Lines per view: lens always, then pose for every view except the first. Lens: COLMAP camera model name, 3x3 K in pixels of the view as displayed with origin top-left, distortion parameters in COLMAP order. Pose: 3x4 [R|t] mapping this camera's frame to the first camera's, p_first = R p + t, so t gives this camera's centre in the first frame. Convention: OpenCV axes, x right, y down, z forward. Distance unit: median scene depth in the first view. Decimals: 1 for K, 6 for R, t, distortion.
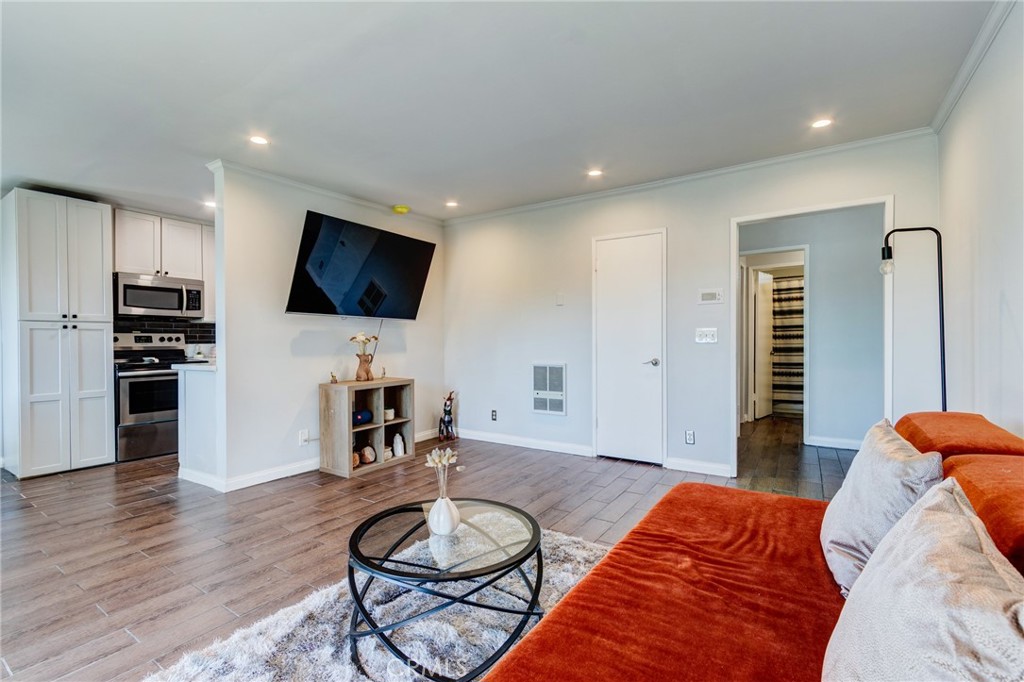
lens RADIAL K [[465.7, 0, 500.3], [0, 465.7, 344.1], [0, 0, 1]] dist [0.014817, -0.006920]
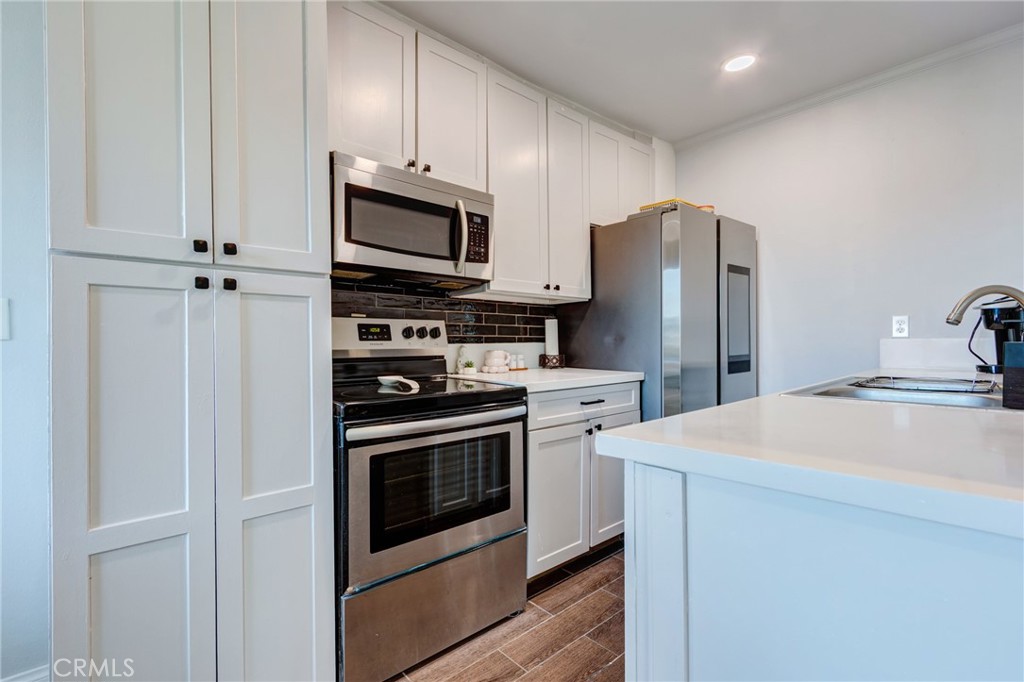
lens RADIAL K [[465.7, 0, 500.3], [0, 465.7, 344.1], [0, 0, 1]] dist [0.014817, -0.006920]
pose [[0.970235, -0.003930, -0.242133, -0.546980], [0.002549, 0.999979, -0.006014, 0.003206], [0.242152, 0.005218, 0.970224, 0.616253]]
